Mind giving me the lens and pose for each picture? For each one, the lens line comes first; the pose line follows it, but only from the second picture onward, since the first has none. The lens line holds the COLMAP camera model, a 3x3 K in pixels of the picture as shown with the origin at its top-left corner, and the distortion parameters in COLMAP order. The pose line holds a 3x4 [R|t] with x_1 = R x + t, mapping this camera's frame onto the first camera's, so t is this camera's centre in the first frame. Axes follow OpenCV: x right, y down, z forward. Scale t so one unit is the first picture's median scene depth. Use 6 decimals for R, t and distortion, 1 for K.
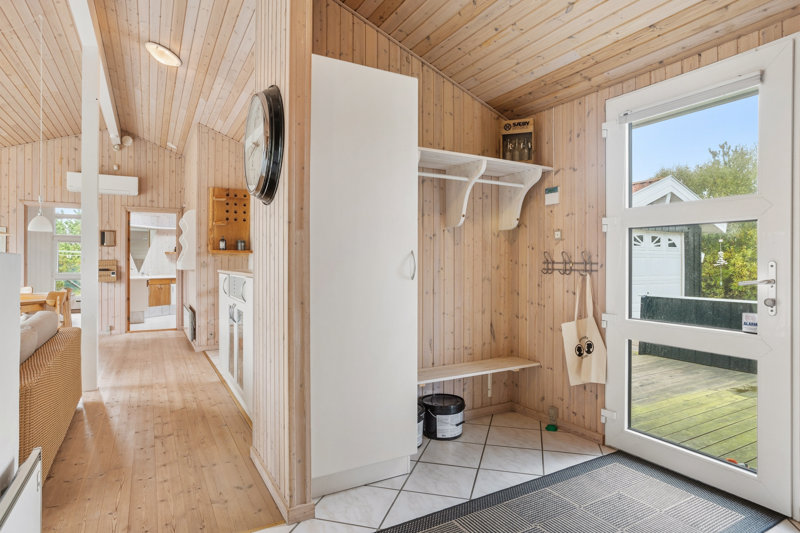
lens RADIAL K [[487.9, 0, 400.0], [0, 487.9, 266.5], [0, 0, 1]] dist [-0.002845, 0.045402]
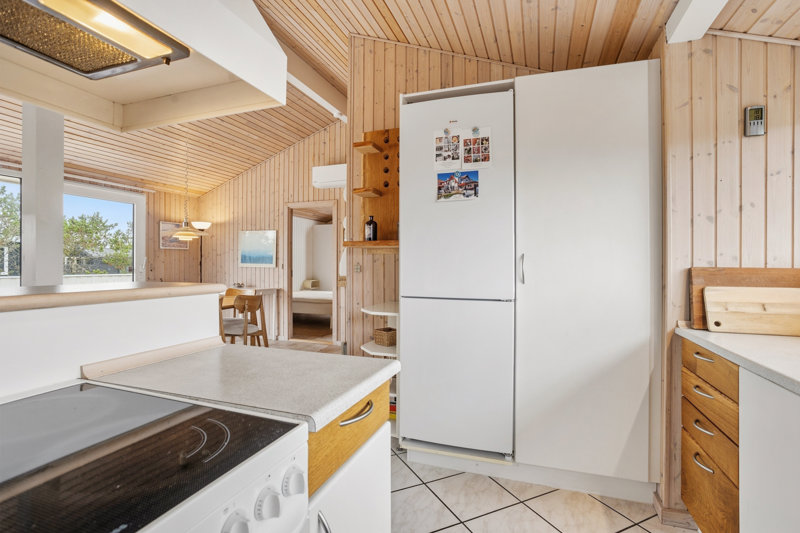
lens RADIAL K [[398.3, 0, 400.0], [0, 398.3, 266.5], [0, 0, 1]] dist [-0.065881, -0.000009]
pose [[0.684964, 0.000867, -0.728576, -0.020081], [0.000741, 0.999998, 0.001886, -0.006579], [0.728577, -0.001831, 0.684962, 0.706250]]
